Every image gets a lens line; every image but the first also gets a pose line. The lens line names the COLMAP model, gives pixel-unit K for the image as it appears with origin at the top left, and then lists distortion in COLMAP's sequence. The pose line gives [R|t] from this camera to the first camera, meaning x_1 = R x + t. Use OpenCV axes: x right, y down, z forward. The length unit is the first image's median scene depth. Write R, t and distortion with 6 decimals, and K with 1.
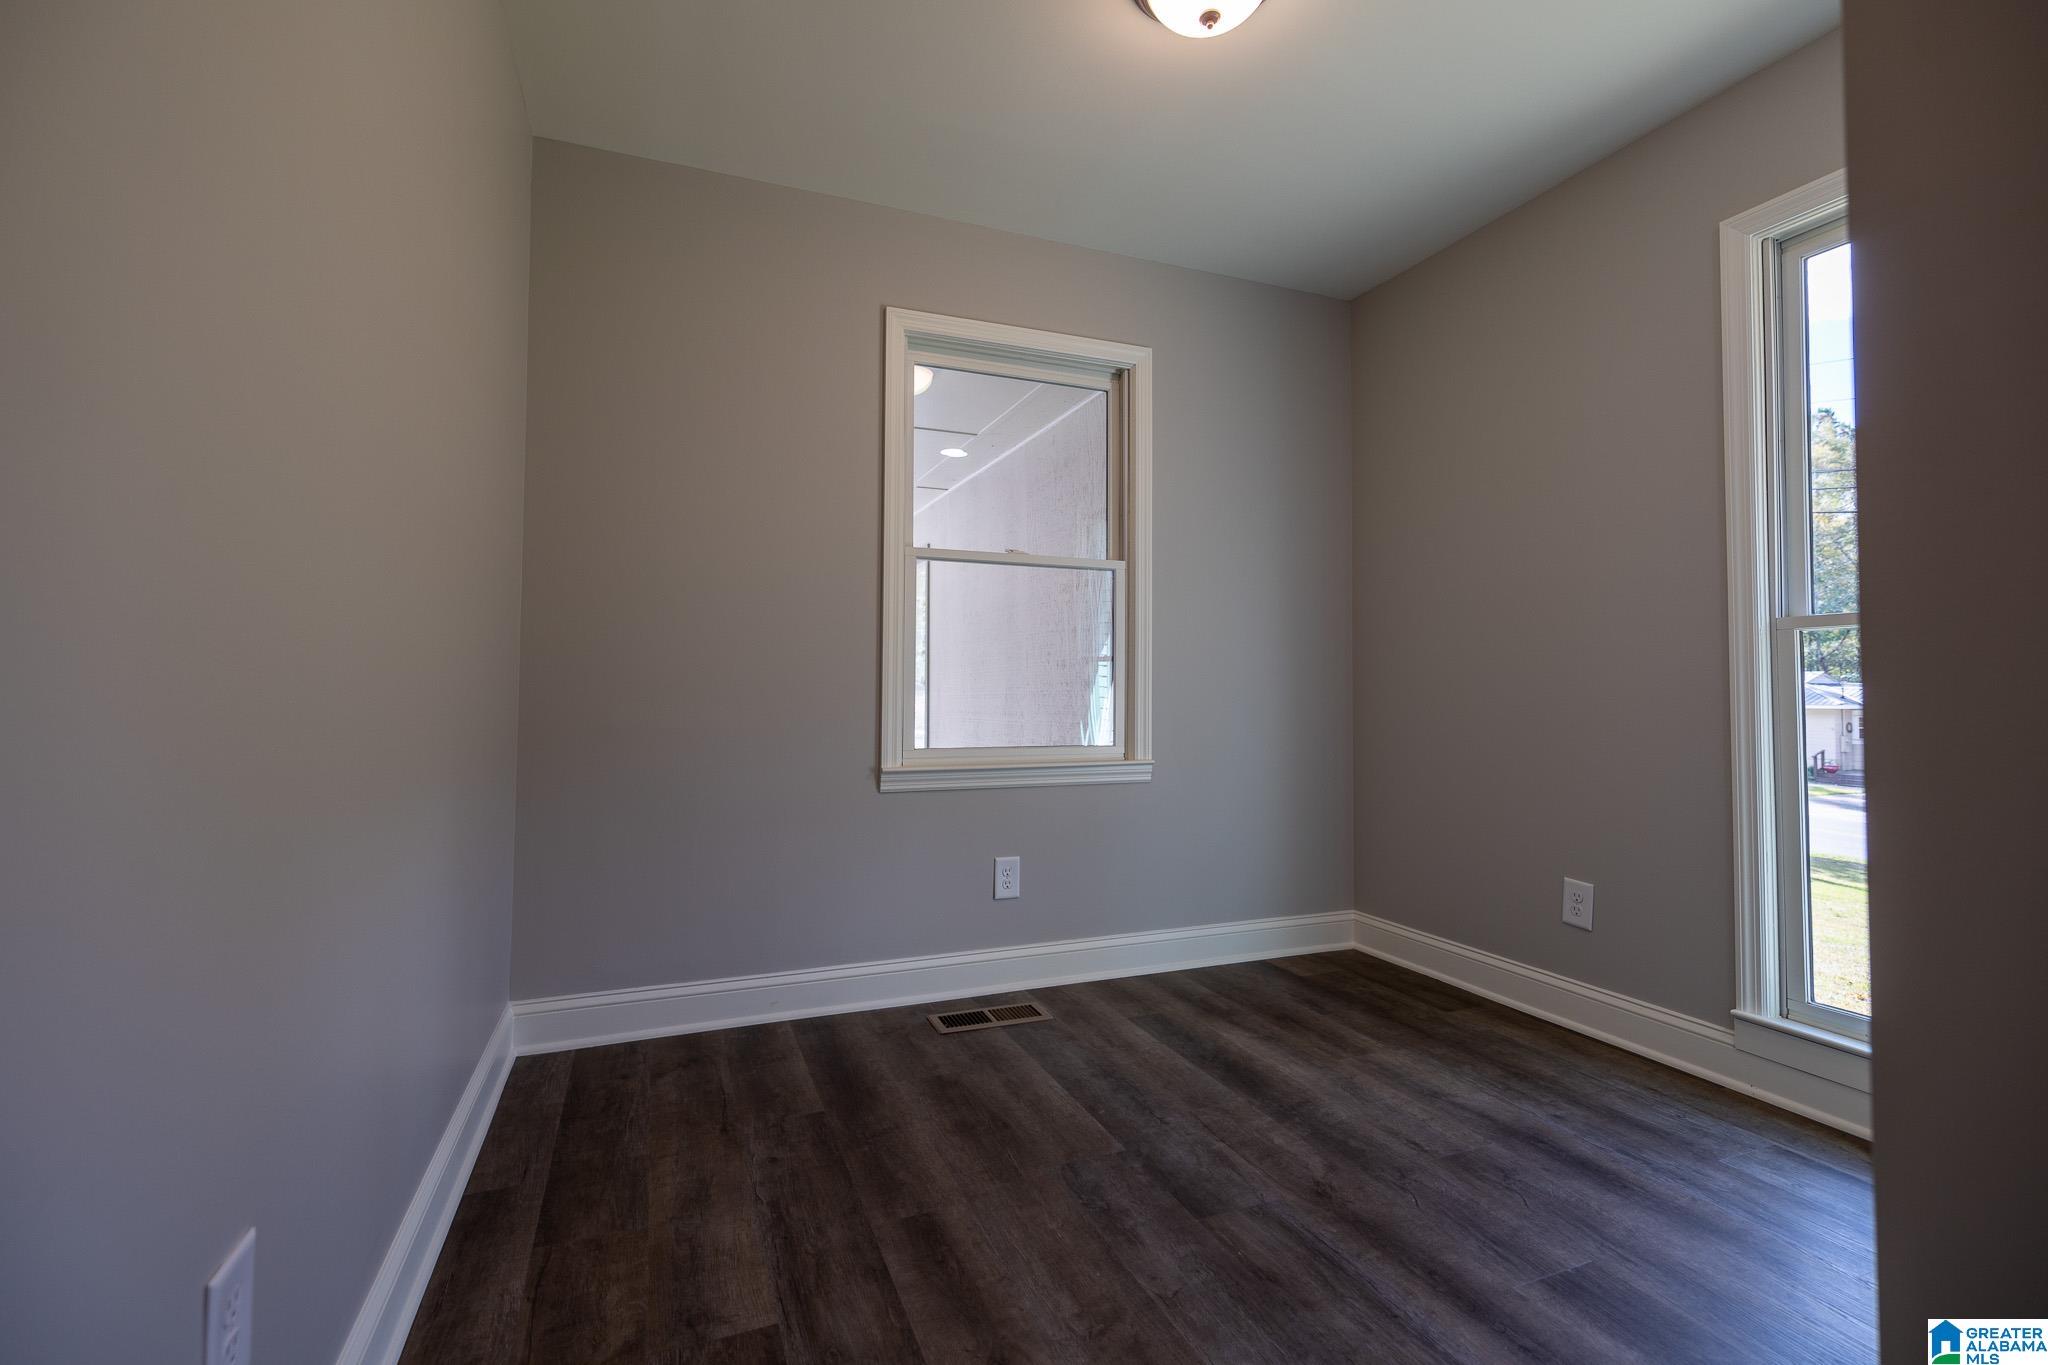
lens RADIAL K [[885.1, 0, 1007.3], [0, 885.1, 671.1], [0, 0, 1]] dist [0.000933, 0.000222]
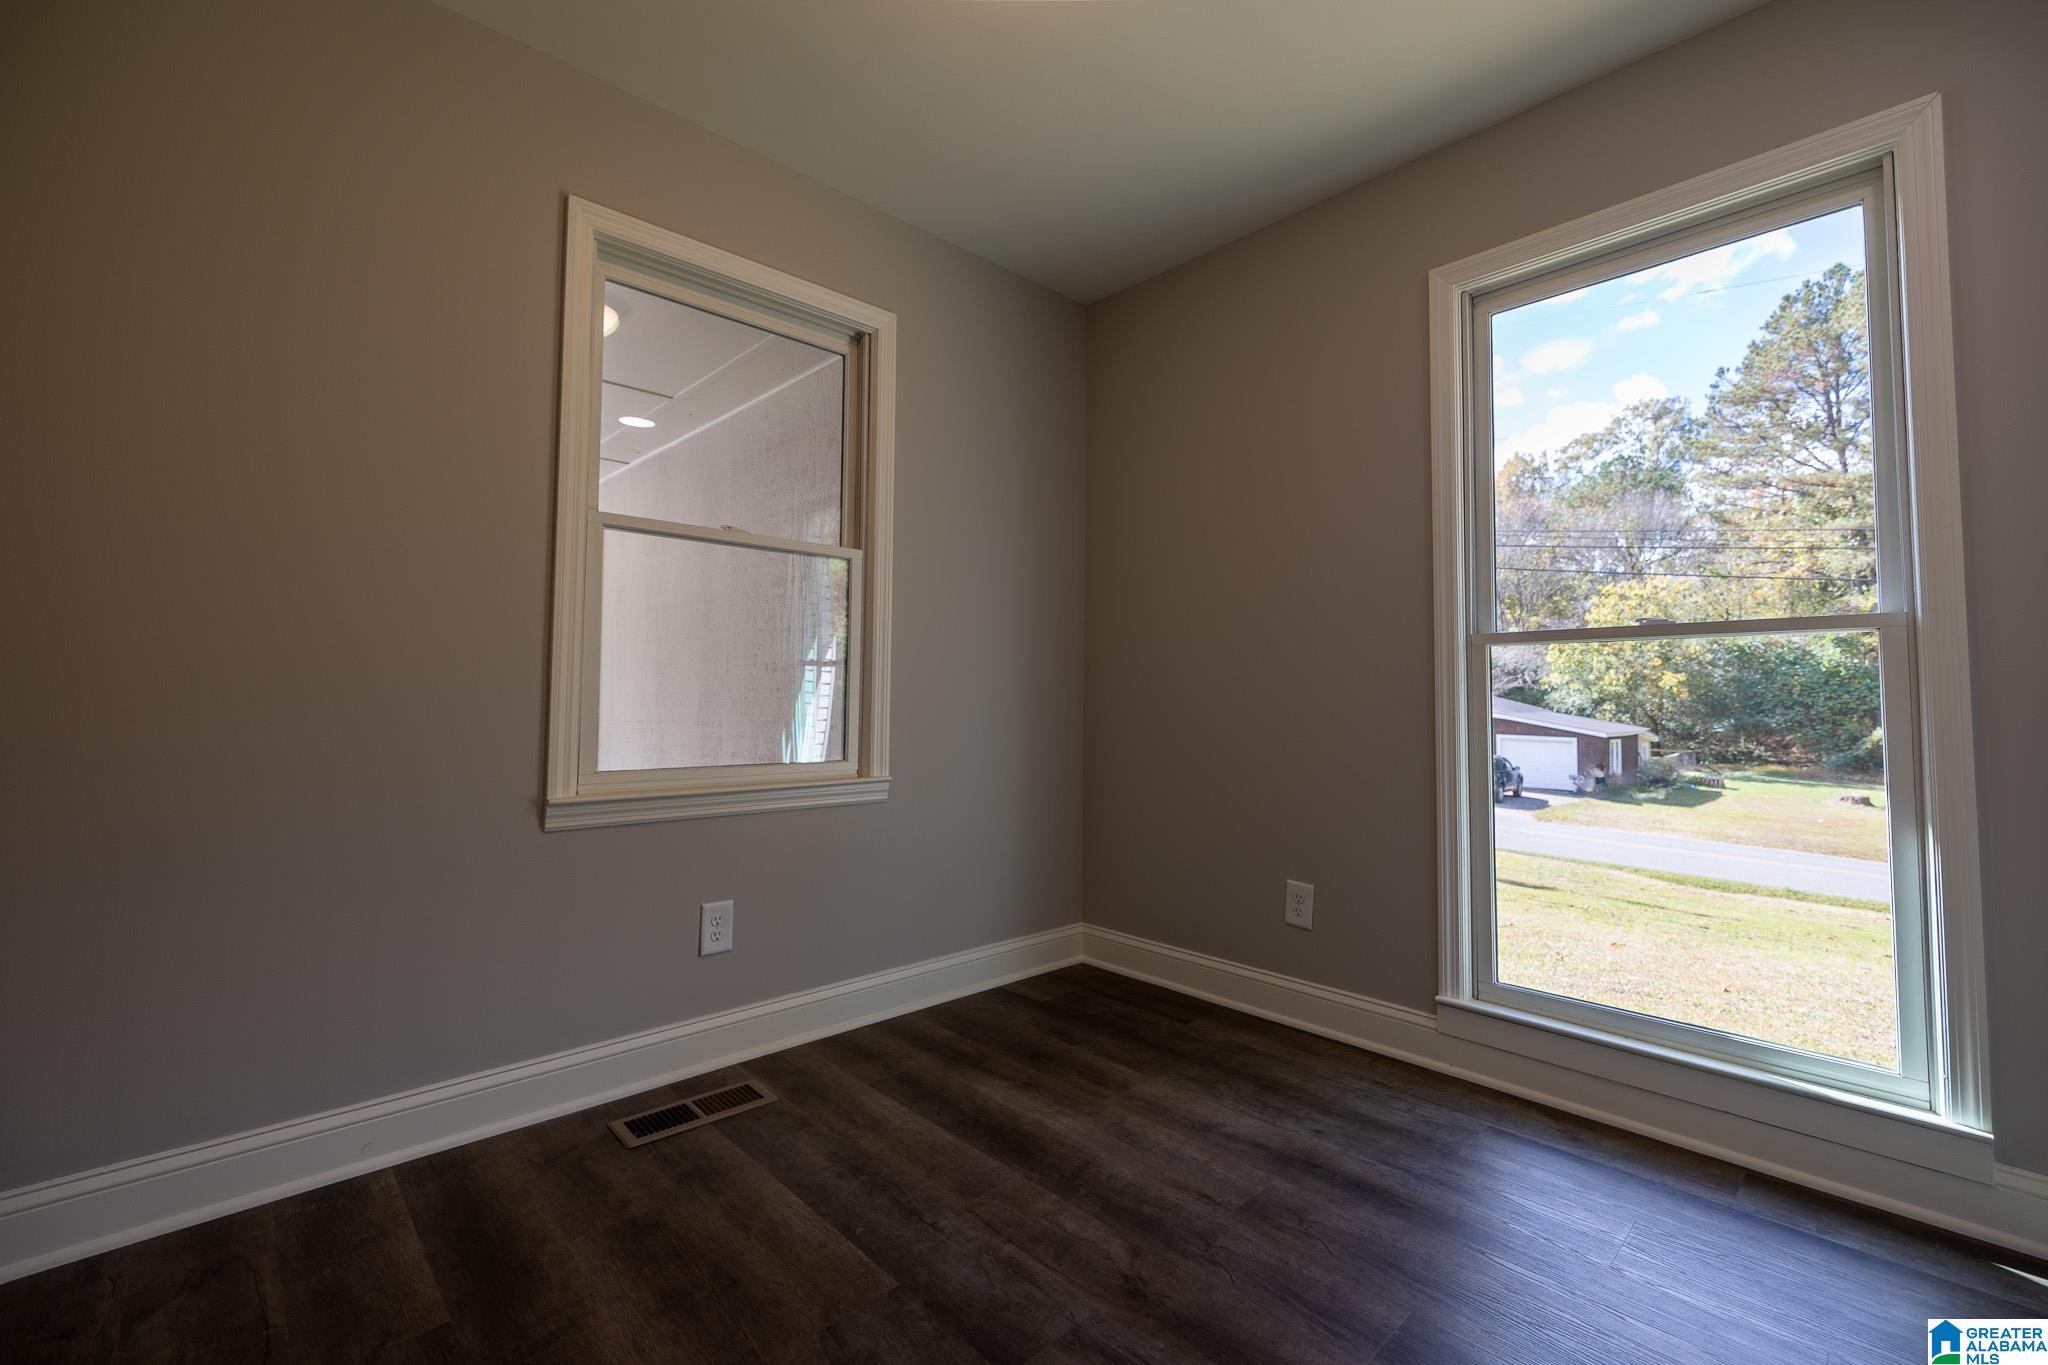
lens RADIAL K [[864.5, 0, 1014.7], [0, 864.5, 664.4], [0, 0, 1]] dist [-0.001195, -0.000207]
pose [[0.931556, 0.018249, 0.363140, -0.047569], [-0.012251, 0.999748, -0.018812, 0.004249], [-0.363392, 0.013075, 0.931545, 0.198652]]
